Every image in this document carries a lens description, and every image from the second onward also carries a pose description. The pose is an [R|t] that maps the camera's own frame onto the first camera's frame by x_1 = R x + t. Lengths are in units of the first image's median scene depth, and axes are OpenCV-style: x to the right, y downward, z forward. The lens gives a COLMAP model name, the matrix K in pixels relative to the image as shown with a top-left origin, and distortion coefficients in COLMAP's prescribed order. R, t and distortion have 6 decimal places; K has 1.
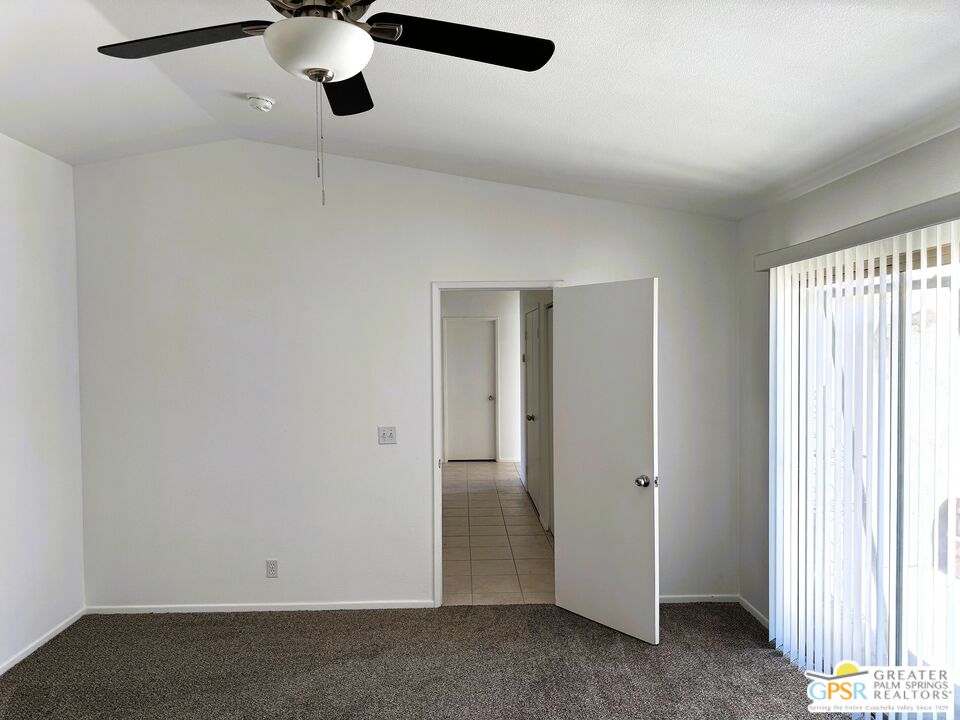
lens RADIAL K [[680.6, 0, 468.9], [0, 680.6, 357.9], [0, 0, 1]] dist [0.069302, -0.099187]
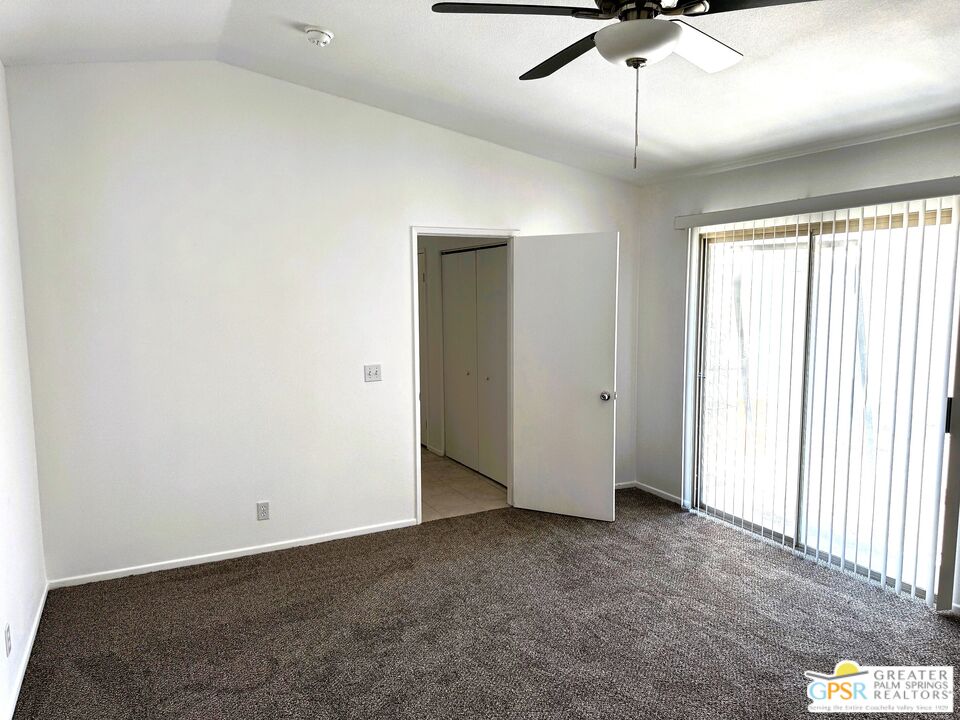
lens RADIAL K [[682.9, 0, 476.1], [0, 682.9, 364.3], [0, 0, 1]] dist [0.121318, -0.167933]
pose [[0.902913, -0.045163, 0.427445, -0.433577], [0.005815, 0.995657, 0.092916, 0.002826], [-0.429785, -0.081410, 0.899254, -0.021003]]
